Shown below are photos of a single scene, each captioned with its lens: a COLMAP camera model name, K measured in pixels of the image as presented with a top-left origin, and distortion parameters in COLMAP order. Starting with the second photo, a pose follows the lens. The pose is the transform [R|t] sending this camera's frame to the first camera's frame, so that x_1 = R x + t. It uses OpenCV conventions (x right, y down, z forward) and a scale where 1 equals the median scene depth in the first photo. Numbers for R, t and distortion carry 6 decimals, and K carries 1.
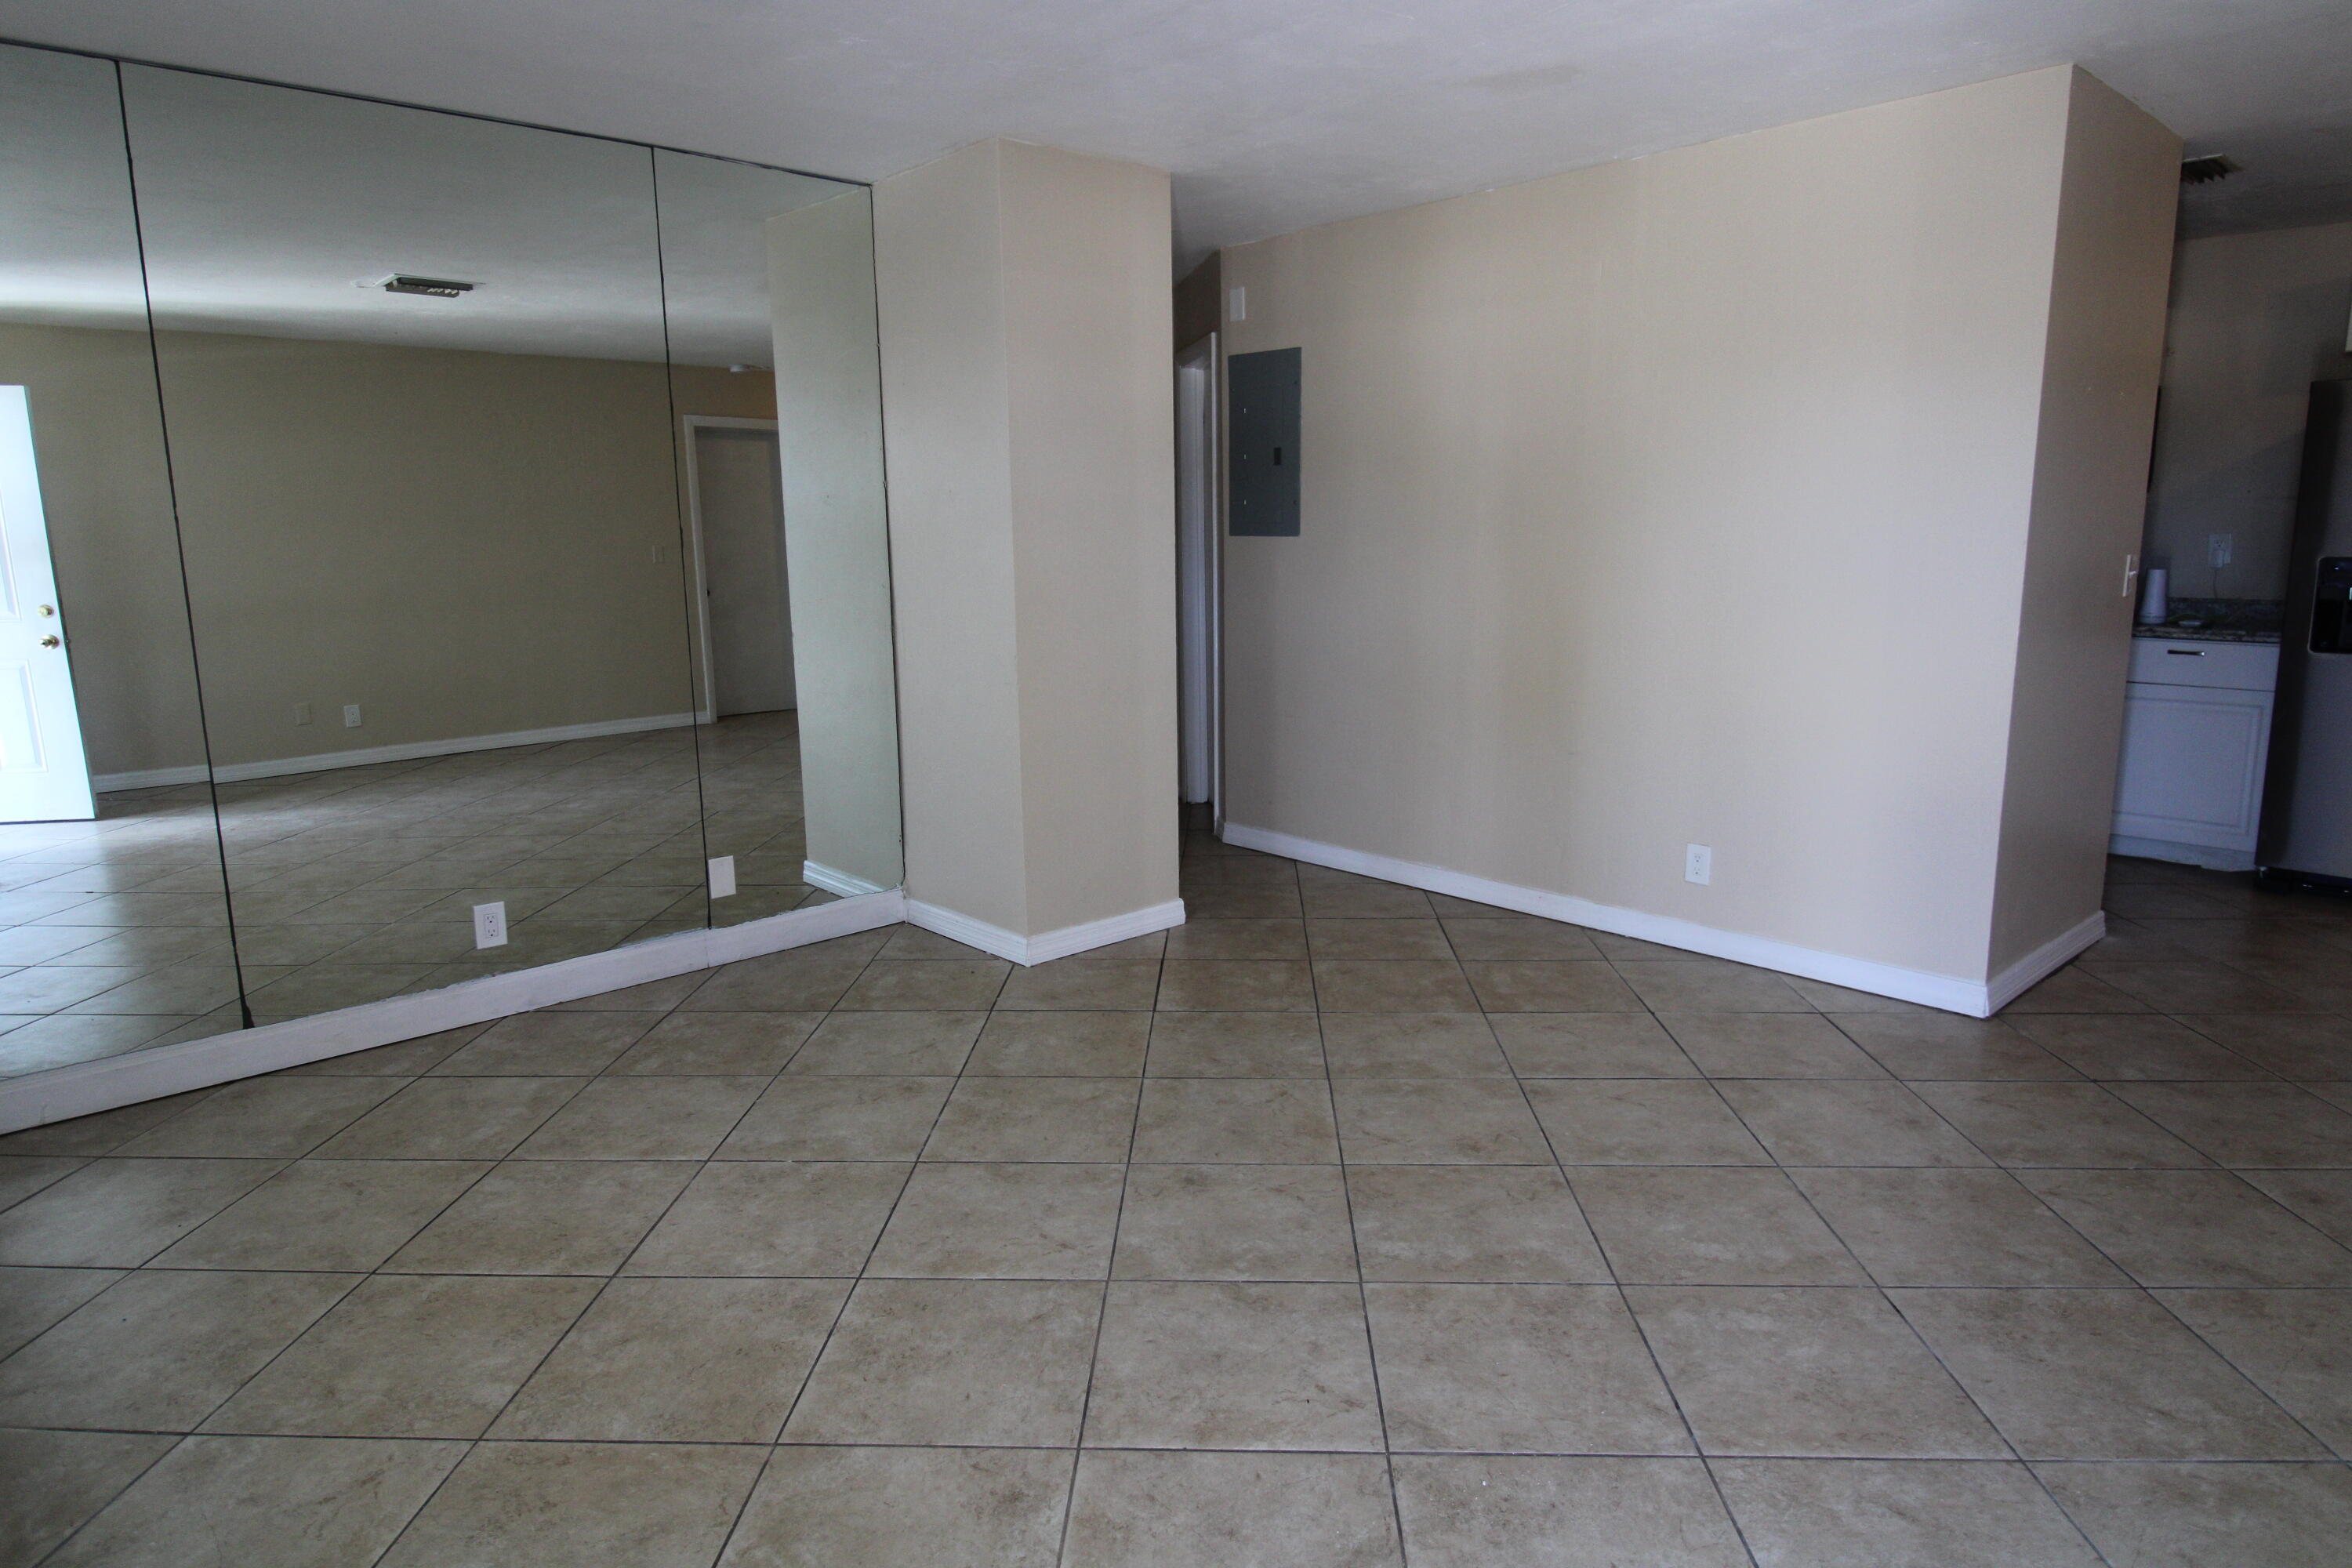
lens RADIAL K [[1378.6, 0, 1180.9], [0, 1378.6, 762.0], [0, 0, 1]] dist [0.010000, -0.014438]
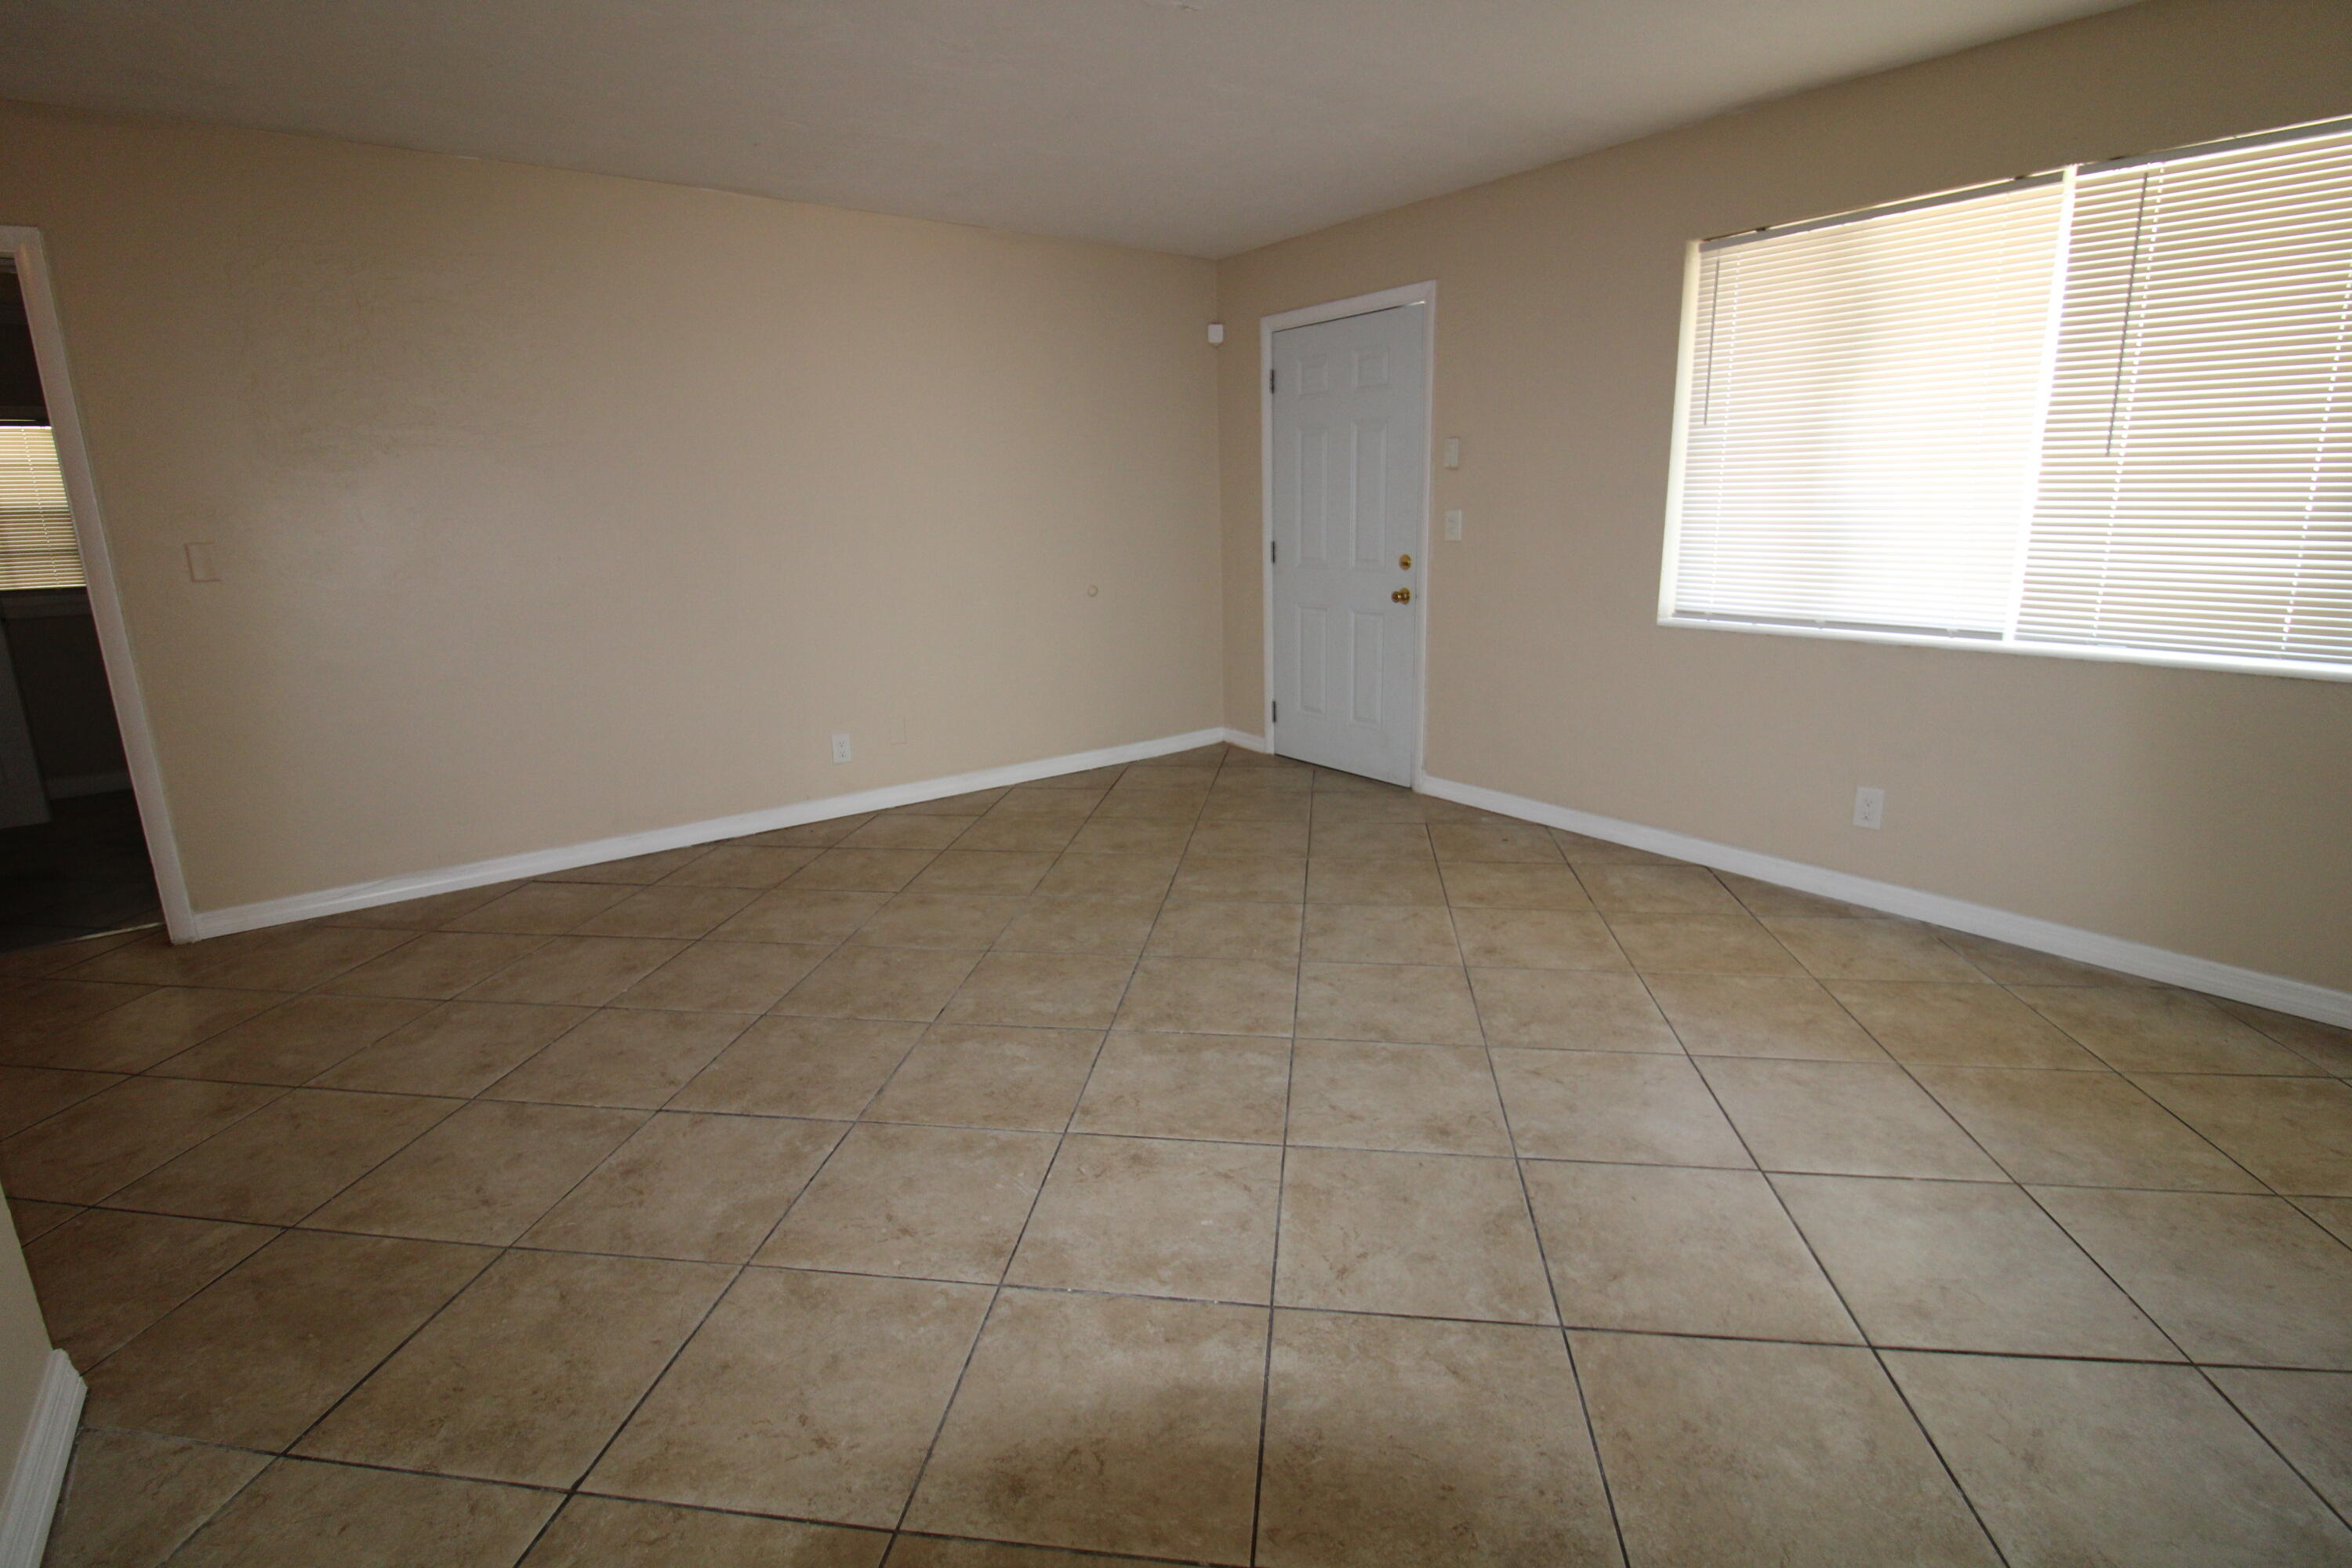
lens RADIAL K [[1090.0, 0, 1178.2], [0, 1090.0, 755.5], [0, 0, 1]] dist [0.000637, -0.013060]
pose [[-0.994549, 0.011513, 0.103637, 0.096498], [0.051495, 0.918466, 0.392134, -0.226458], [-0.090673, 0.395333, -0.914052, 1.406190]]
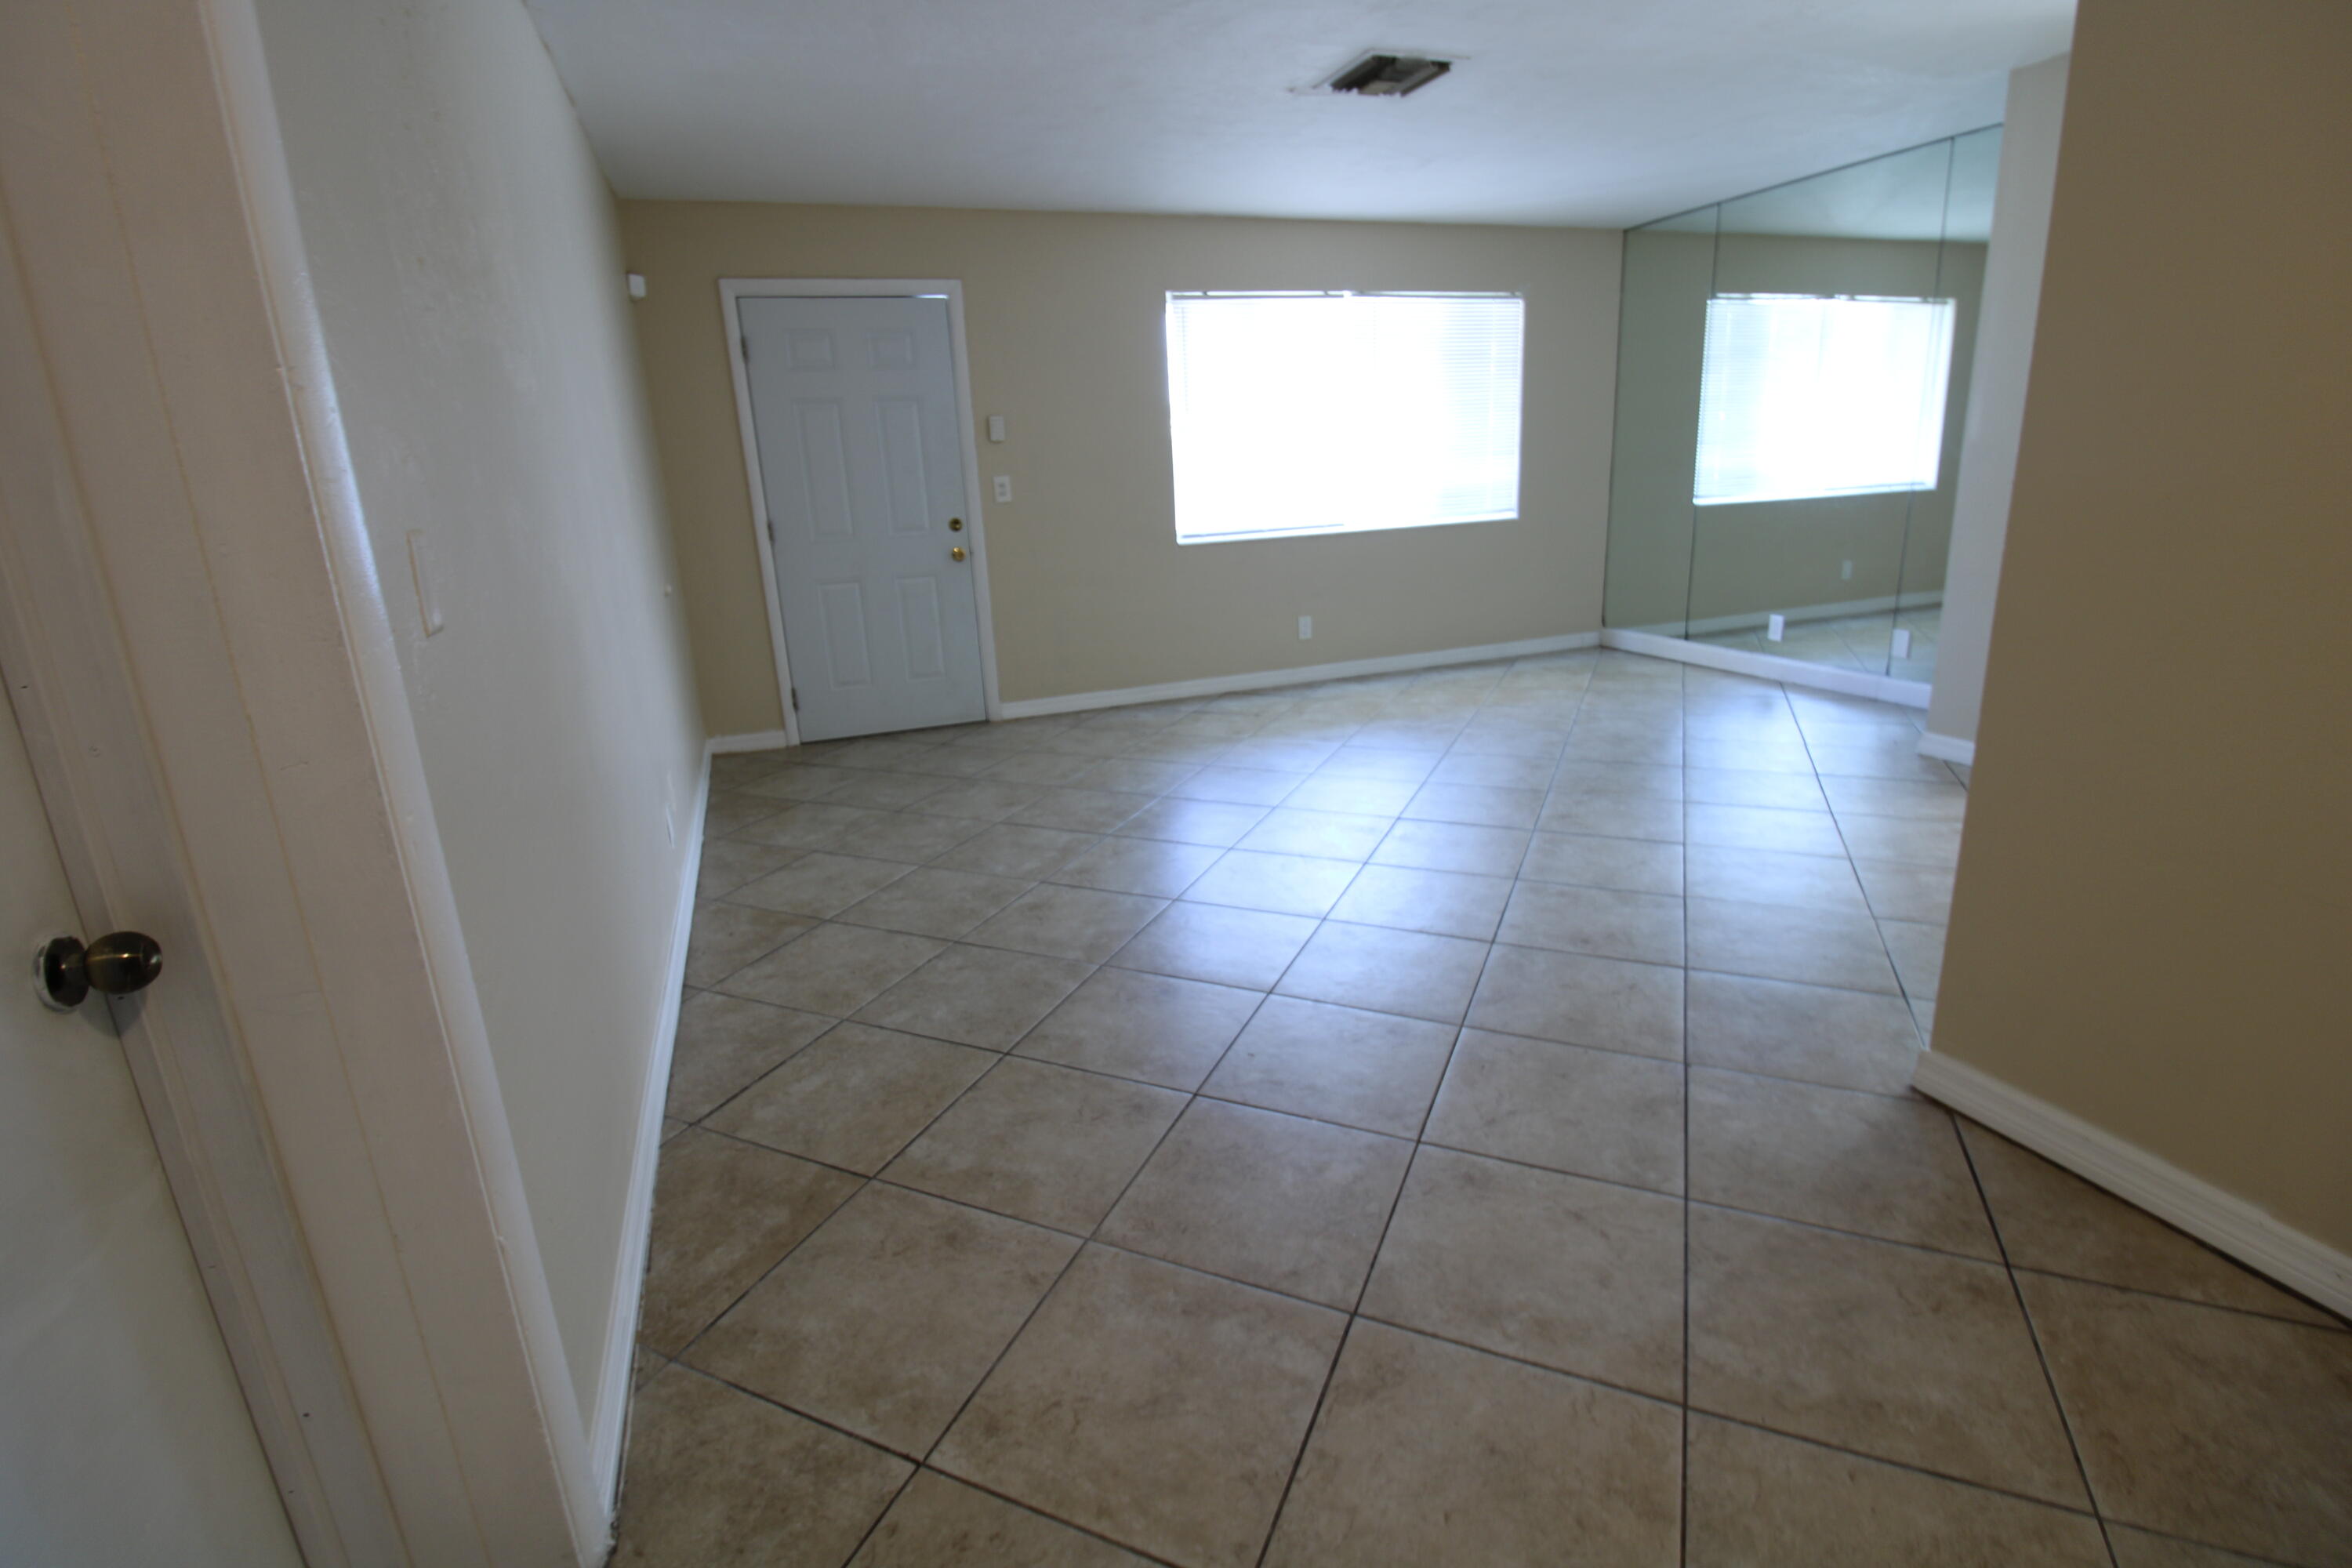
lens RADIAL K [[1089.1, 0, 1172.9], [0, 1089.1, 758.7], [0, 0, 1]] dist [0.000076, -0.014772]
pose [[-0.376084, 0.274709, -0.884927, 1.333117], [-0.110564, 0.934913, 0.337214, -0.141890], [0.919966, 0.224662, -0.321233, 0.880258]]
